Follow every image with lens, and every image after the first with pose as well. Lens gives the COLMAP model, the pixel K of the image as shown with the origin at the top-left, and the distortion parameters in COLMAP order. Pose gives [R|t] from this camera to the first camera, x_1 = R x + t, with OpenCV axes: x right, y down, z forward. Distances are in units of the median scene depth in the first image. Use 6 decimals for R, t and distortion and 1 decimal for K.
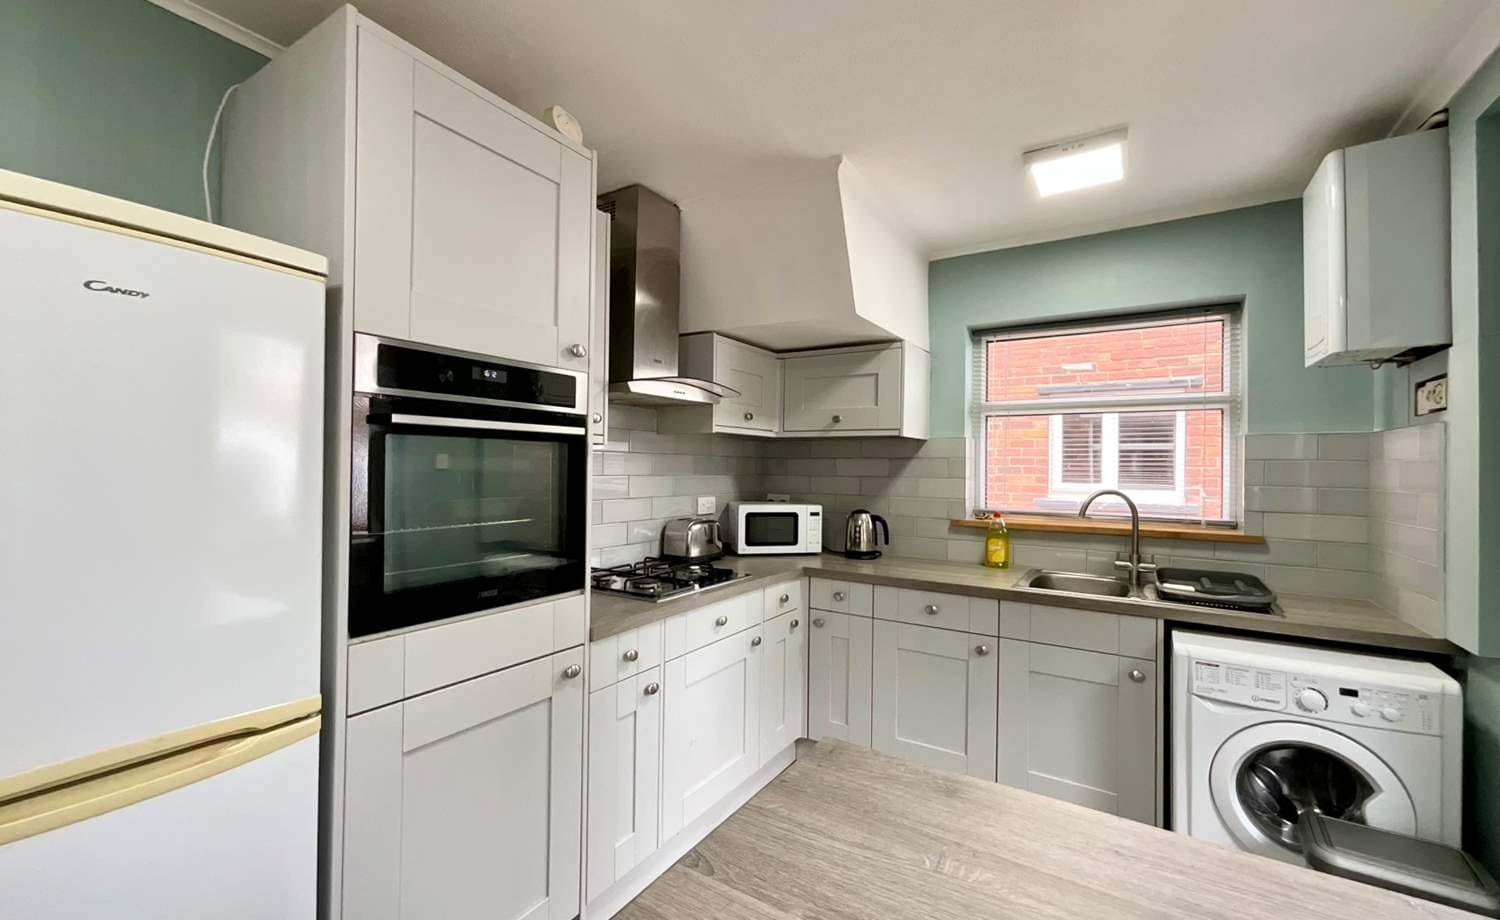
lens RADIAL K [[607.2, 0, 750.0], [0, 607.2, 460.0], [0, 0, 1]] dist [-0.001395, 0.000151]
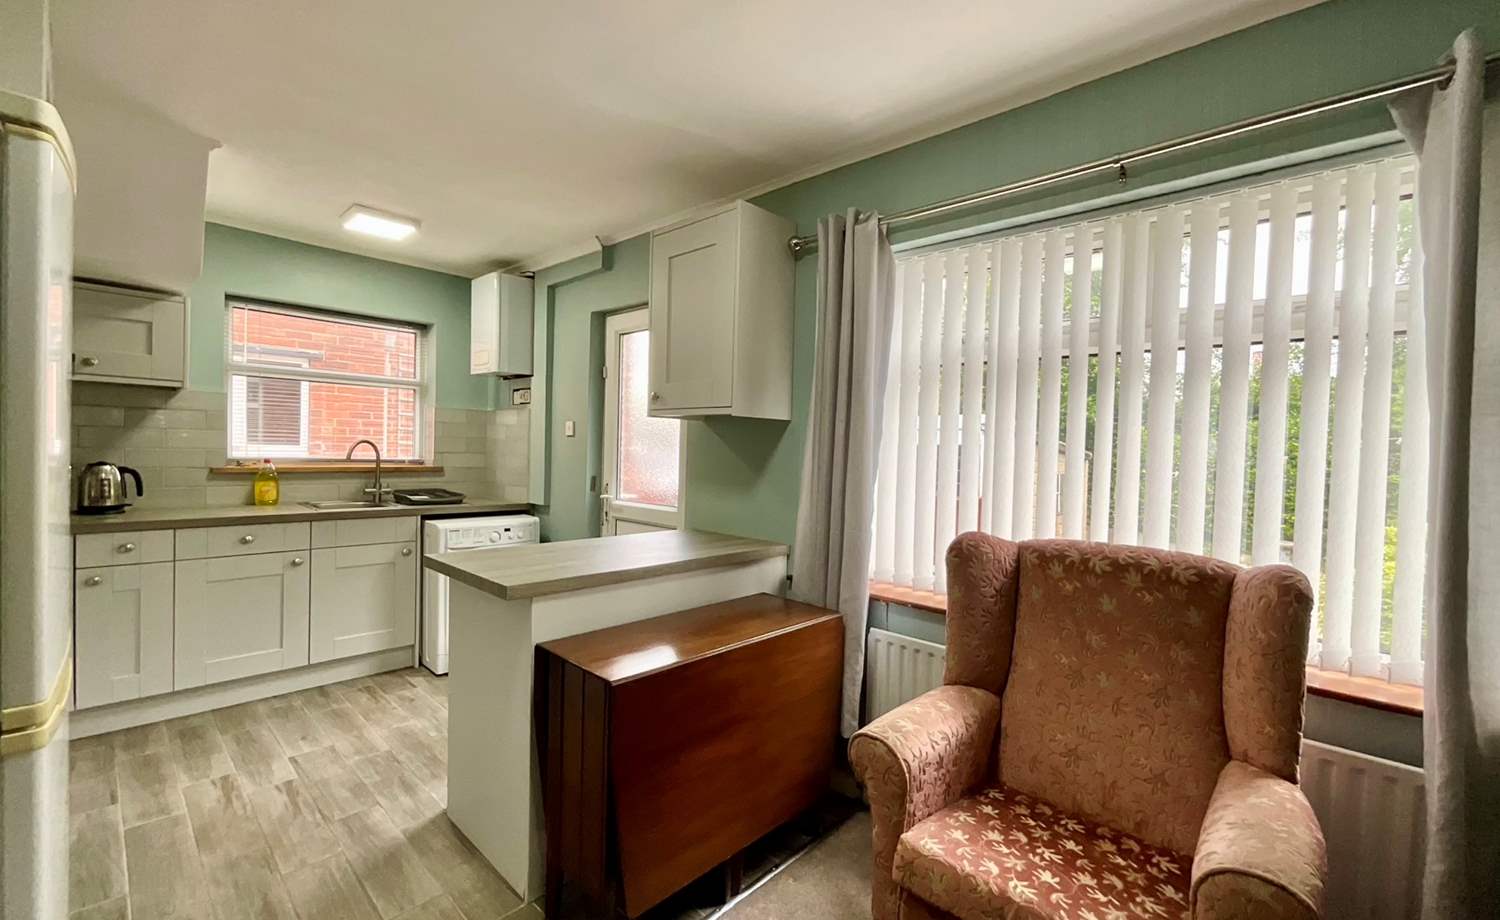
lens RADIAL K [[607.2, 0, 750.0], [0, 607.2, 460.0], [0, 0, 1]] dist [-0.001395, 0.000151]
pose [[0.181282, -0.028287, 0.983024, -0.708353], [-0.036181, 0.998718, 0.035411, 0.013777], [-0.982765, -0.041986, 0.180026, -0.176785]]
